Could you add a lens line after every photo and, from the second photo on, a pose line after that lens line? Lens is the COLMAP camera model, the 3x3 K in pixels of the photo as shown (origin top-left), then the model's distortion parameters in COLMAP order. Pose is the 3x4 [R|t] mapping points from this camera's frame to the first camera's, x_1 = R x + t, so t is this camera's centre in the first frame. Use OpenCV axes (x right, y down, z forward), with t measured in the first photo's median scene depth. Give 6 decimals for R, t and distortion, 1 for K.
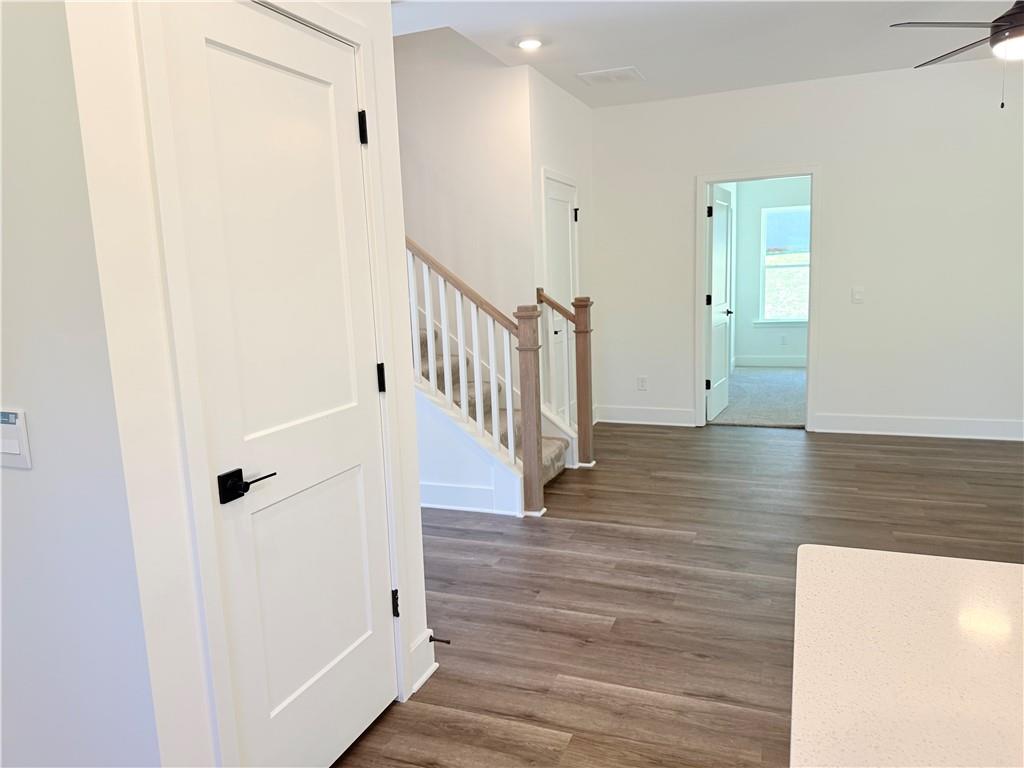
lens RADIAL K [[714.8, 0, 495.1], [0, 714.8, 386.7], [0, 0, 1]] dist [0.061235, -0.103528]
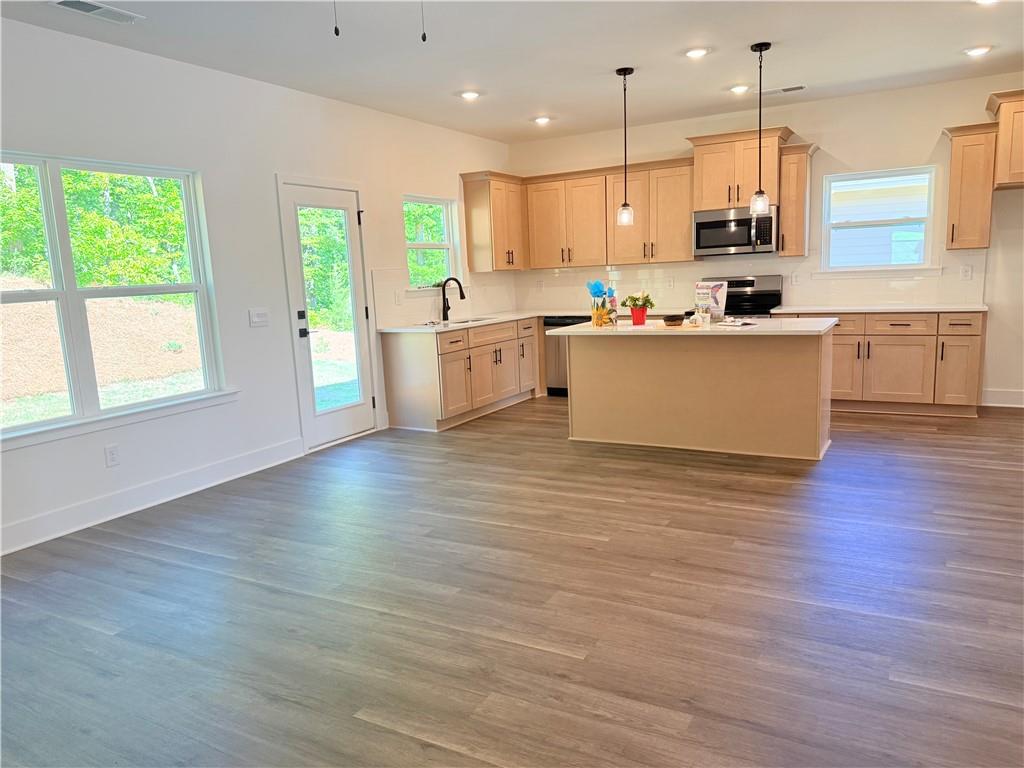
lens RADIAL K [[719.7, 0, 508.8], [0, 719.7, 382.8], [0, 0, 1]] dist [0.100893, -0.144063]
pose [[-0.989705, 0.065759, 0.127121, 0.459991], [0.101944, 0.947316, 0.303645, -0.235188], [-0.100457, 0.313478, -0.944267, 1.404577]]
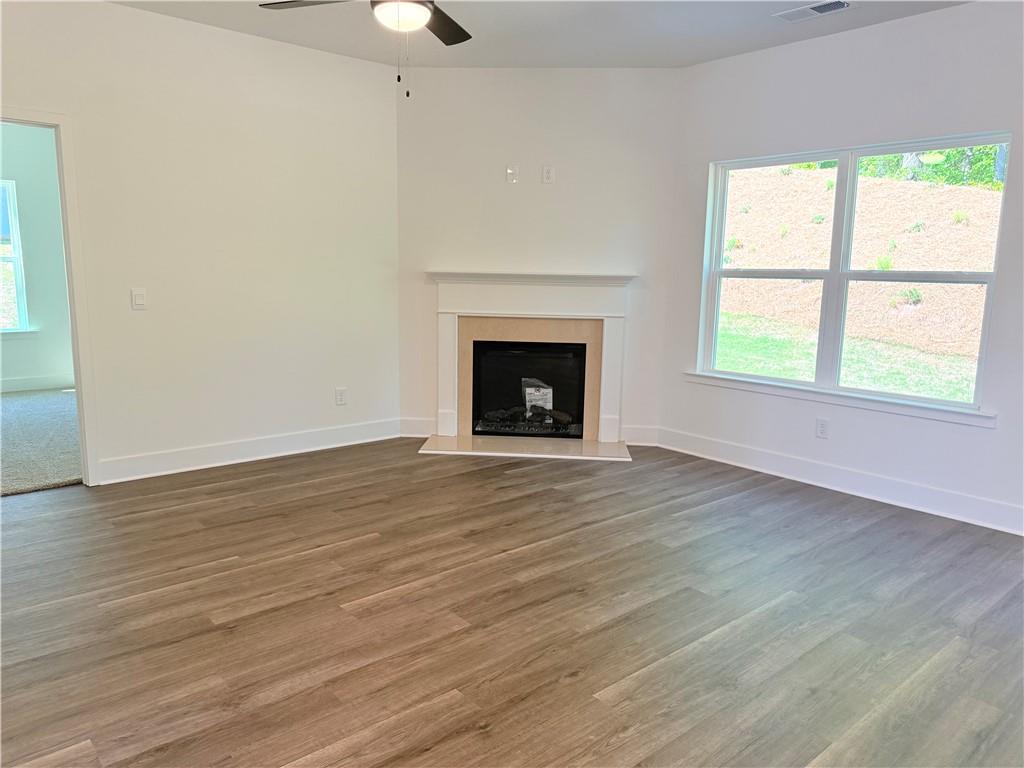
lens RADIAL K [[719.7, 0, 508.8], [0, 719.7, 382.8], [0, 0, 1]] dist [0.100893, -0.144063]
pose [[0.441352, -0.094395, 0.892355, -0.039397], [0.105521, 0.993012, 0.052853, -0.052423], [-0.891108, 0.070835, 0.448228, 0.418283]]
